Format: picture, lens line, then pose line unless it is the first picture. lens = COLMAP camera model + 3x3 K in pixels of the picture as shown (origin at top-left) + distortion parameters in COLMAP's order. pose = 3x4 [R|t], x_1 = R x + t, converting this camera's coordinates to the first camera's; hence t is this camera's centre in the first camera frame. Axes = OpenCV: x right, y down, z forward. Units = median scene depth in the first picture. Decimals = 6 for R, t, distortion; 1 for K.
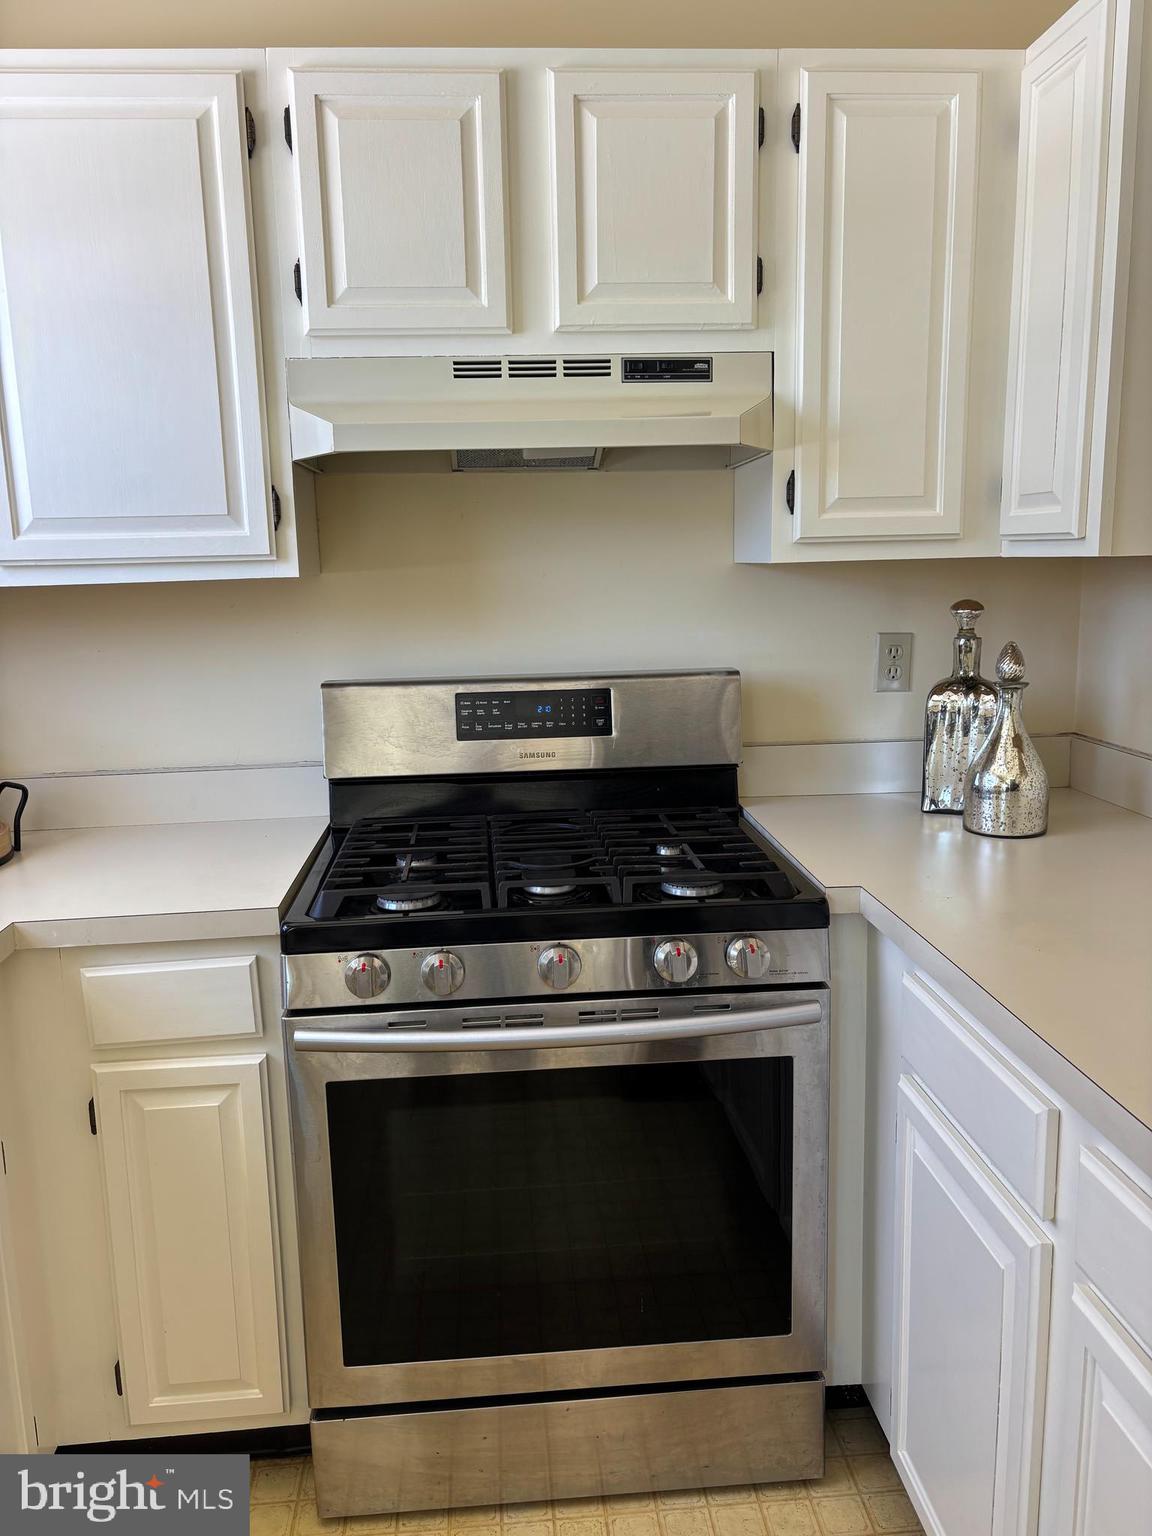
lens RADIAL K [[1167.8, 0, 566.4], [0, 1167.8, 769.6], [0, 0, 1]] dist [-0.003015, -0.000897]
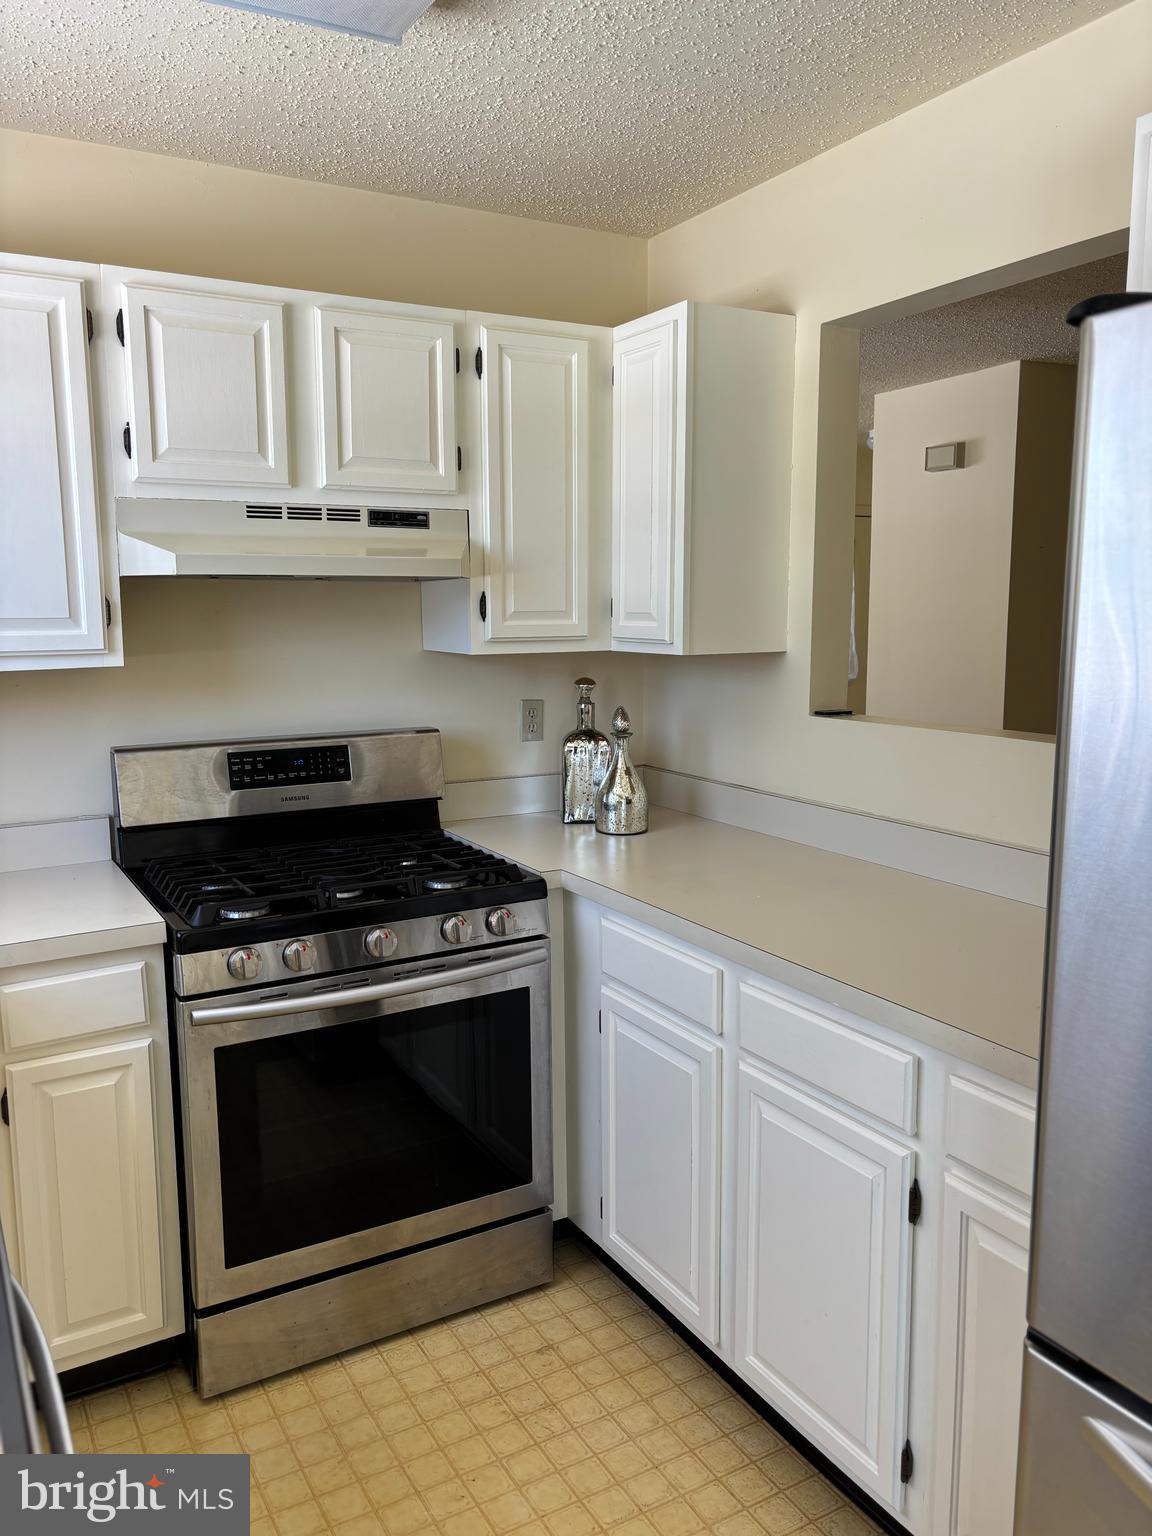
lens RADIAL K [[1142.8, 0, 573.8], [0, 1142.8, 758.4], [0, 0, 1]] dist [0.004066, -0.004638]
pose [[0.898888, -0.038267, 0.436504, -0.340751], [0.059219, 0.997649, -0.034488, 0.006370], [-0.434158, 0.056850, 0.899041, -0.320877]]
